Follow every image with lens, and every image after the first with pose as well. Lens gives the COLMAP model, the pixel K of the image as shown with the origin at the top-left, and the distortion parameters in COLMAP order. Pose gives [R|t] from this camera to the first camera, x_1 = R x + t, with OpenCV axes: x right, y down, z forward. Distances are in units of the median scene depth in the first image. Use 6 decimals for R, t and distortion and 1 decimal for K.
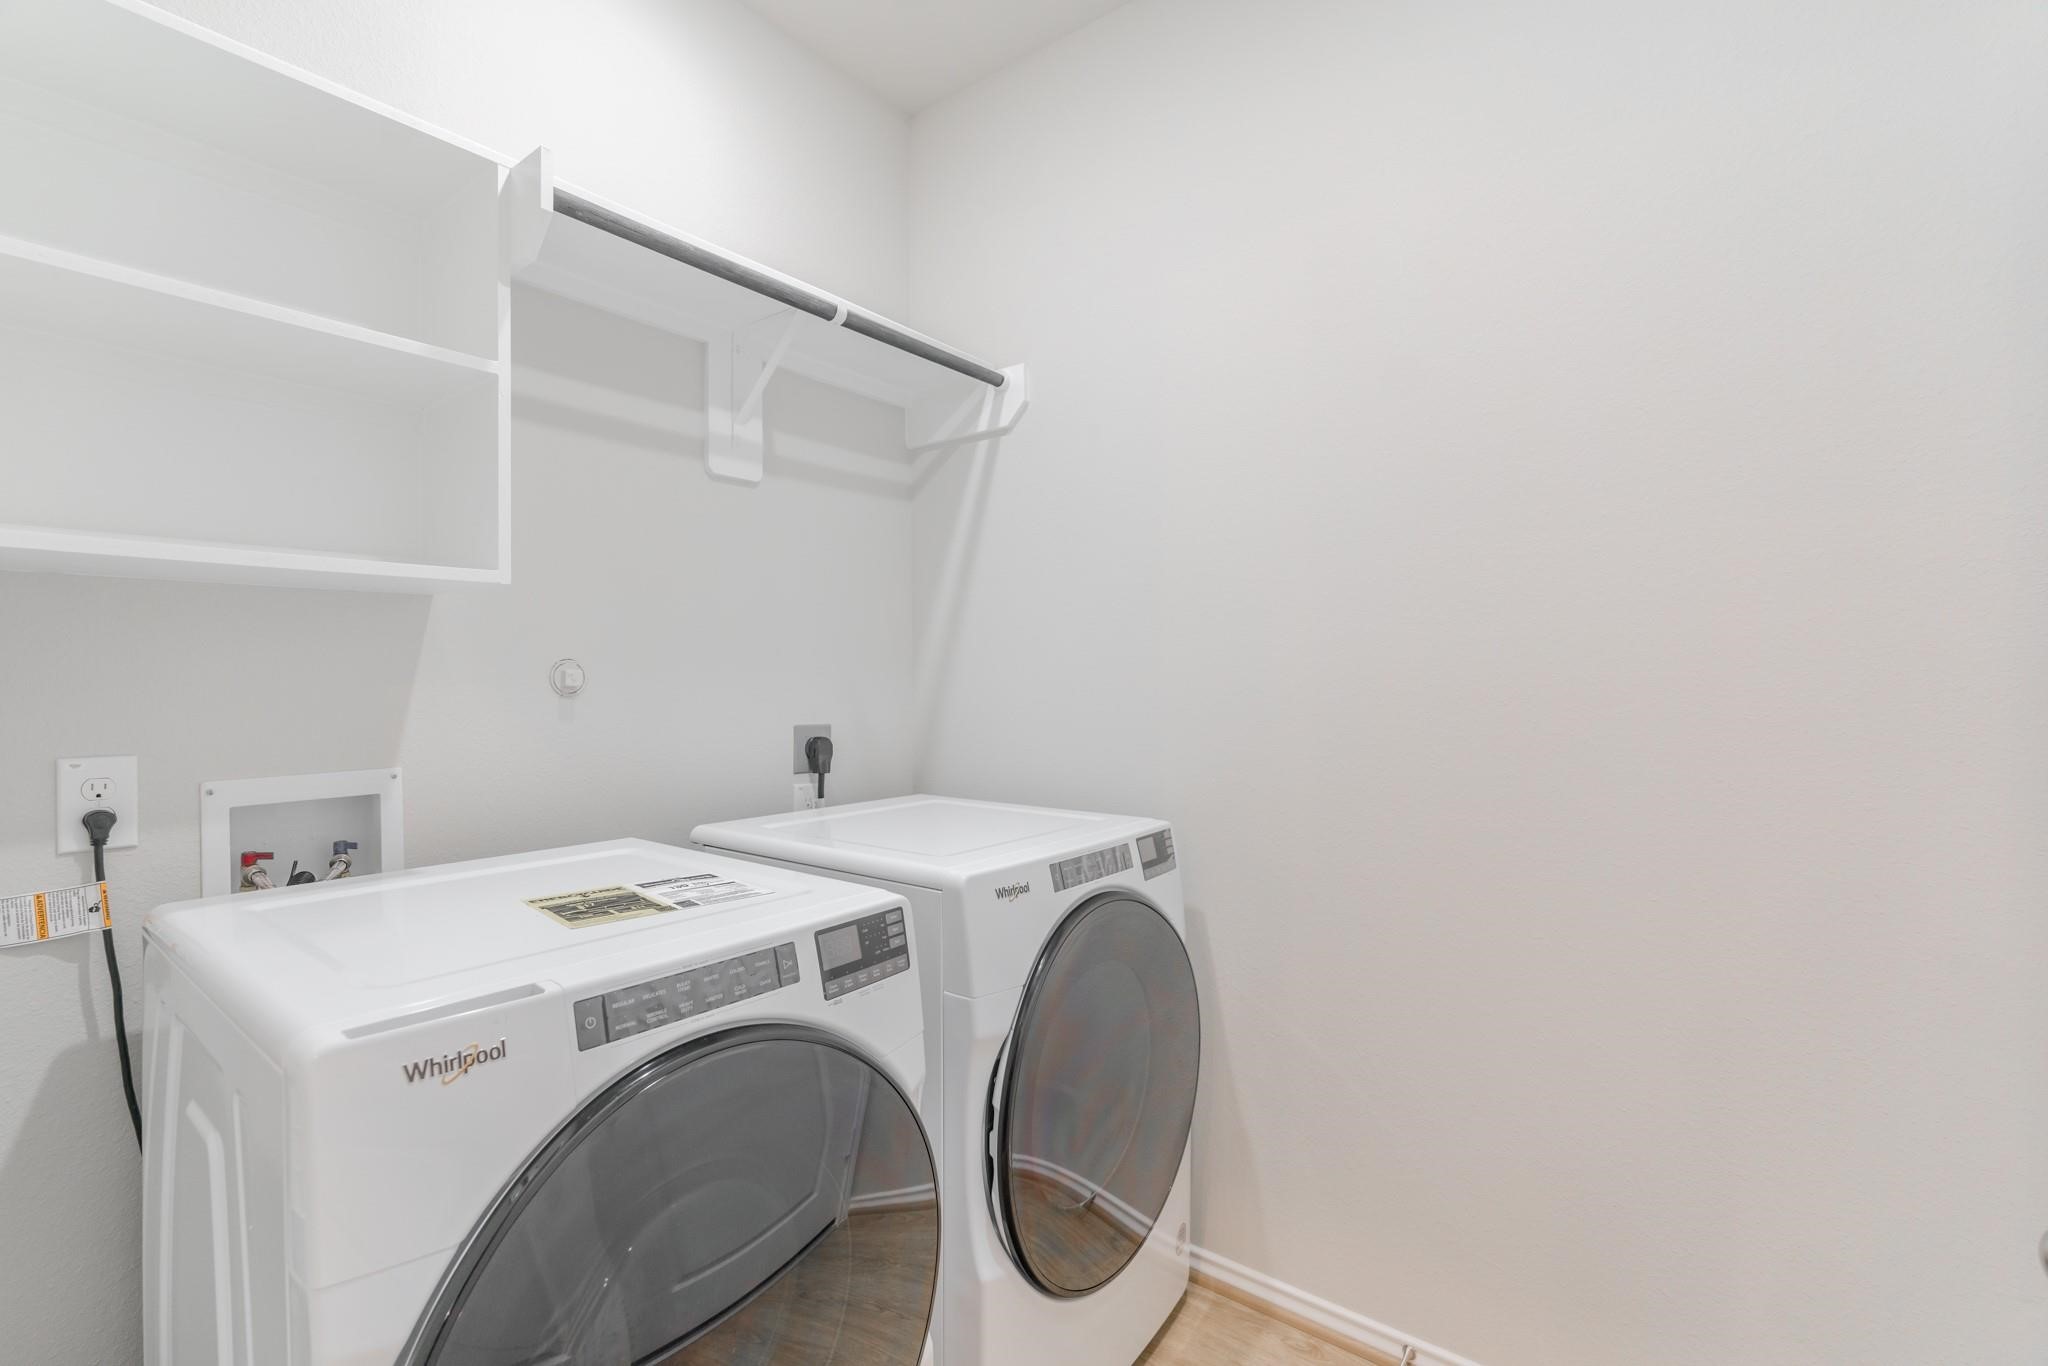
lens RADIAL K [[914.7, 0, 1022.9], [0, 914.7, 686.4], [0, 0, 1]] dist [-0.009370, 0.001172]
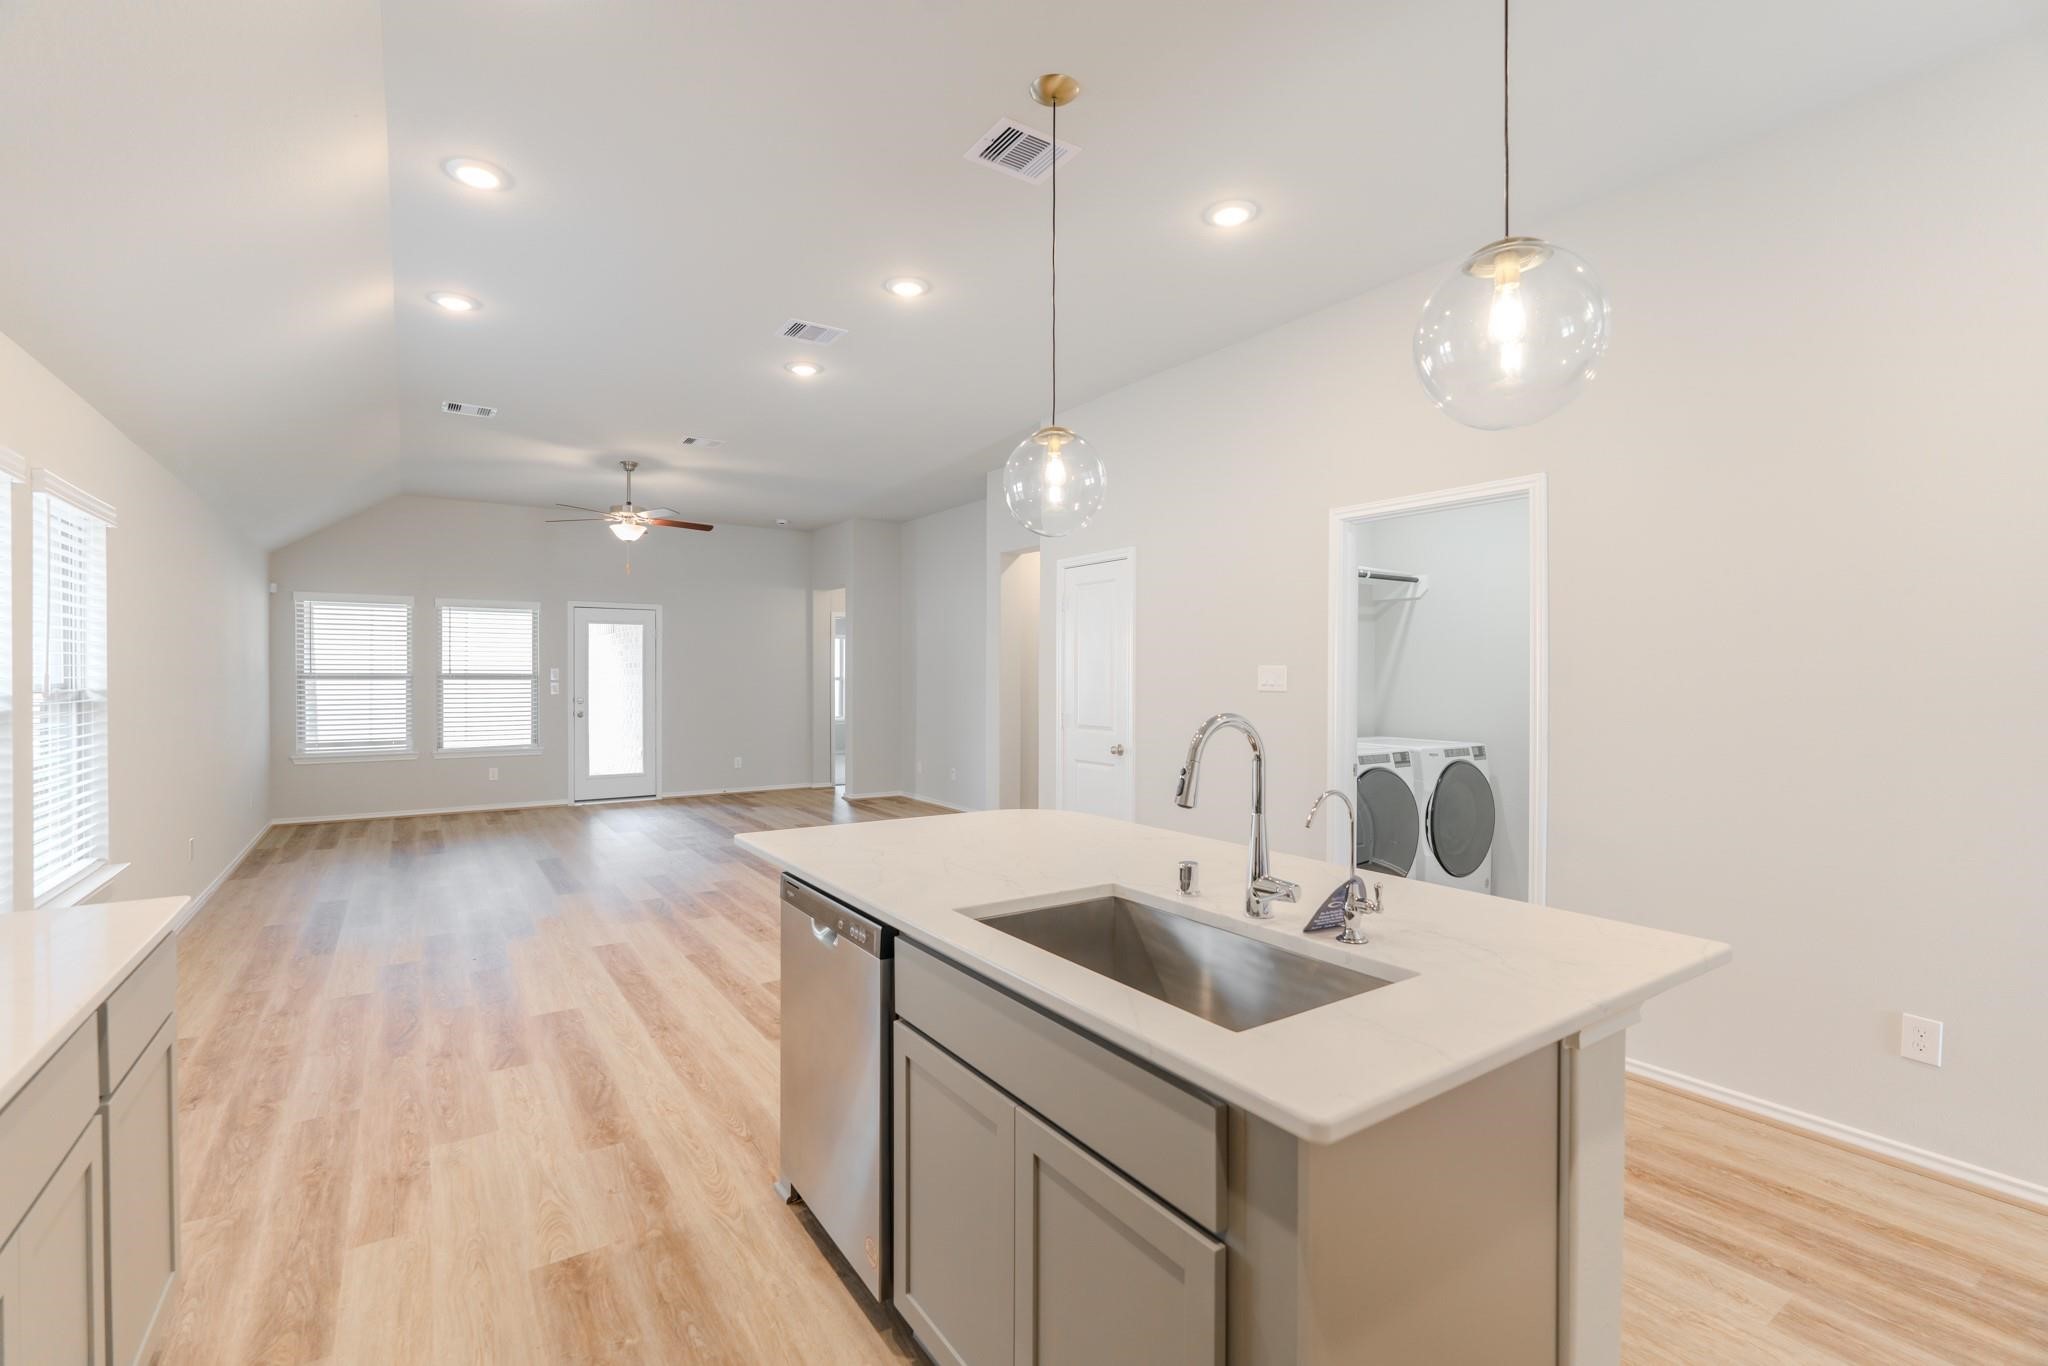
lens RADIAL K [[914.7, 0, 1014.3], [0, 914.7, 678.2], [0, 0, 1]] dist [-0.009370, 0.001172]
pose [[0.948303, 0.010857, -0.317180, -0.345209], [-0.010584, 0.999941, 0.002586, -0.046678], [0.317189, 0.000905, 0.948362, -2.272351]]
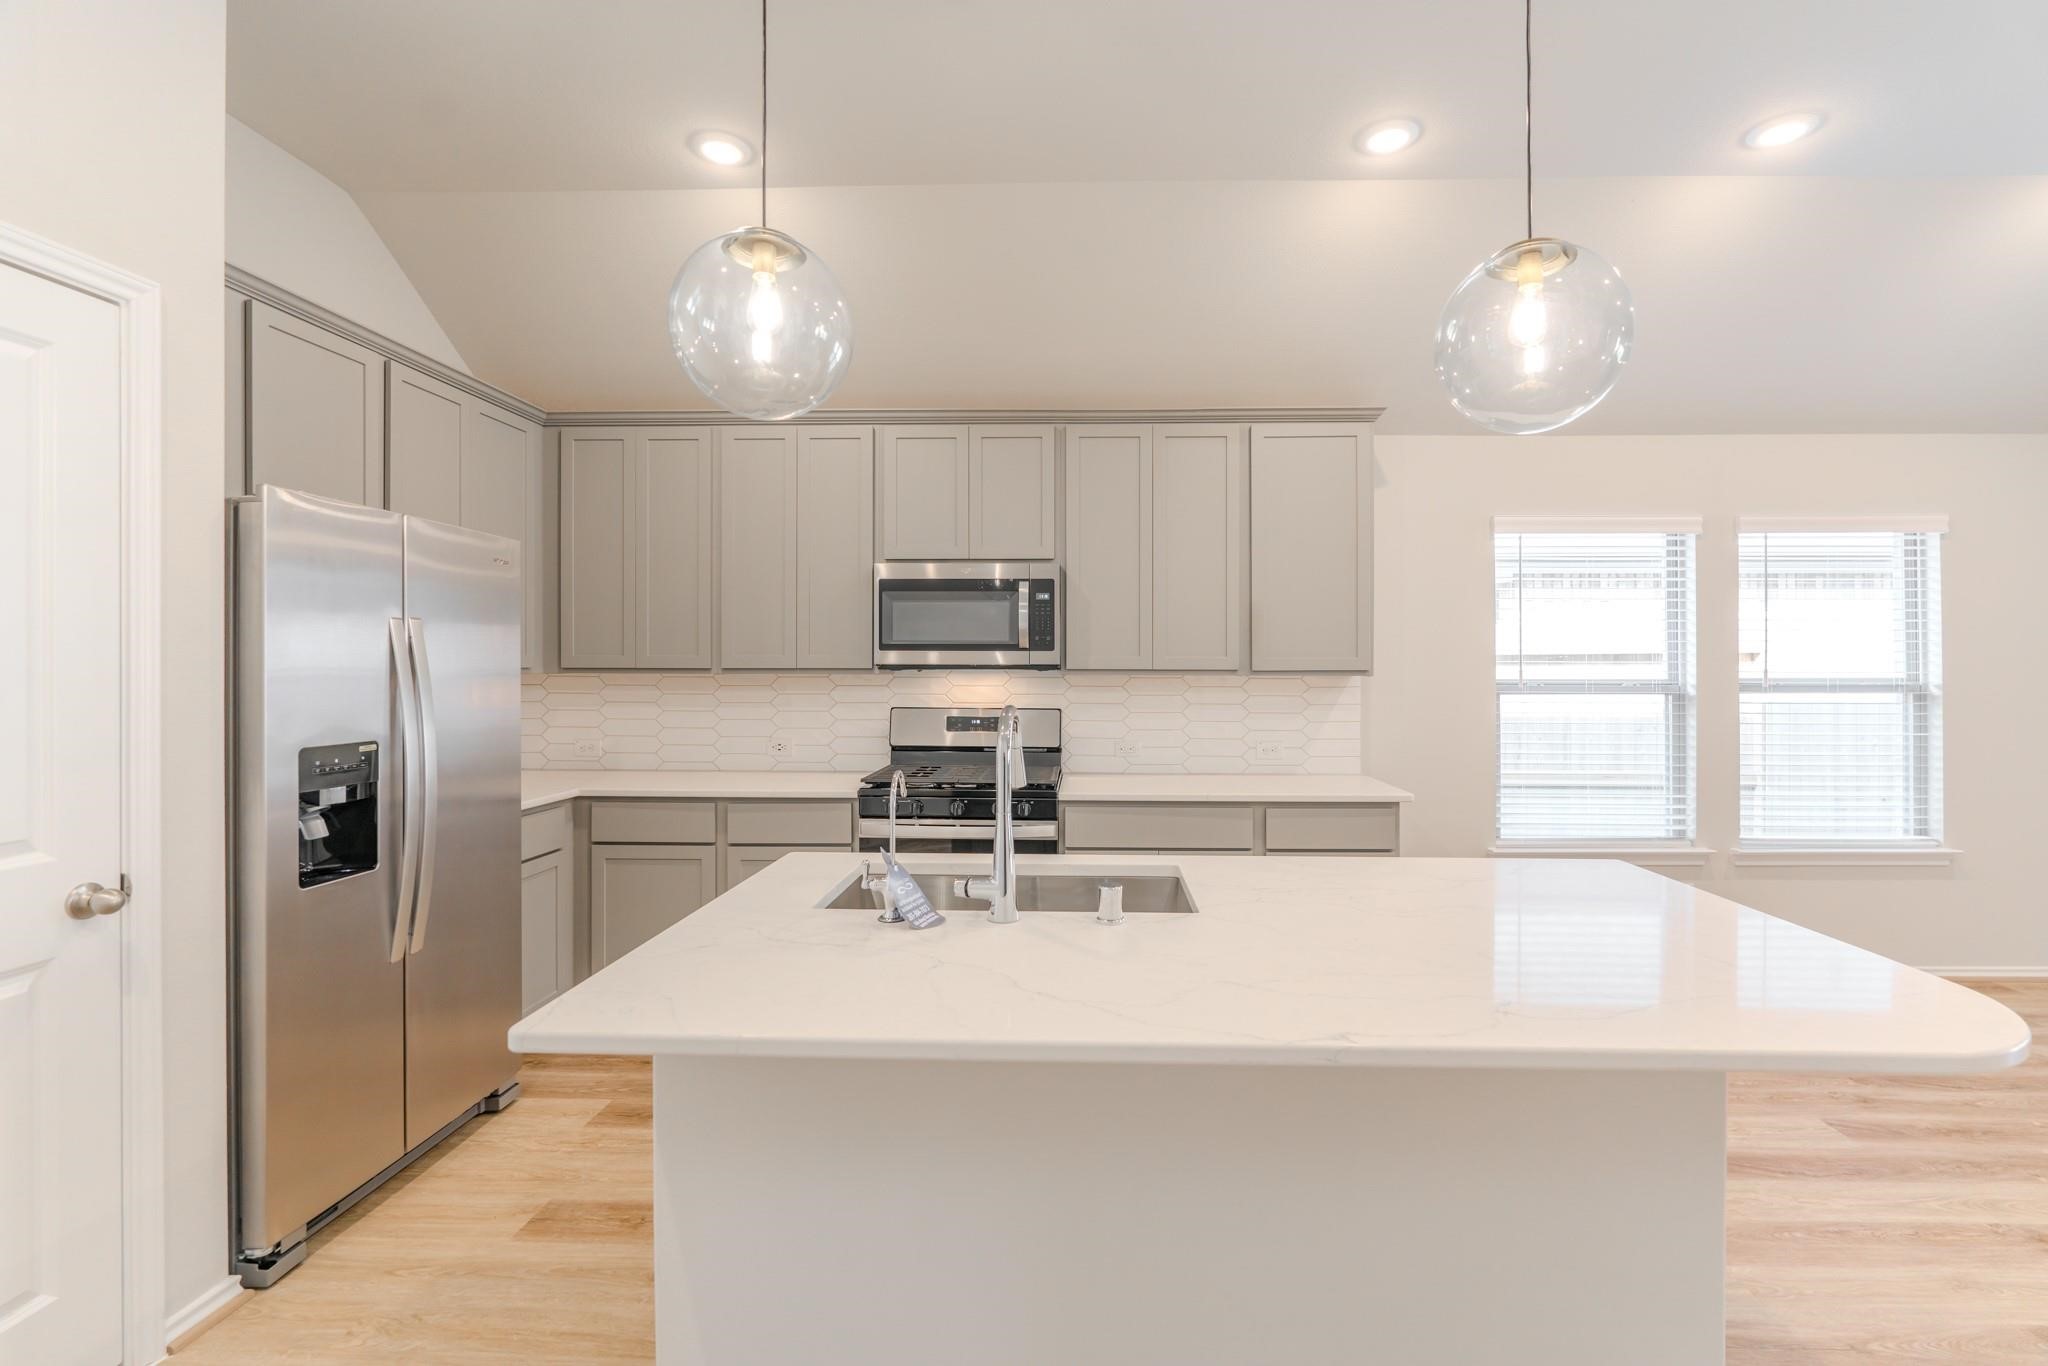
lens RADIAL K [[914.7, 0, 1044.8], [0, 914.7, 666.4], [0, 0, 1]] dist [-0.009370, 0.001172]
pose [[-0.809836, 0.005137, -0.586634, 1.321373], [0.002829, 0.999984, 0.004852, -0.077349], [0.586650, 0.002270, -0.809838, 4.199301]]
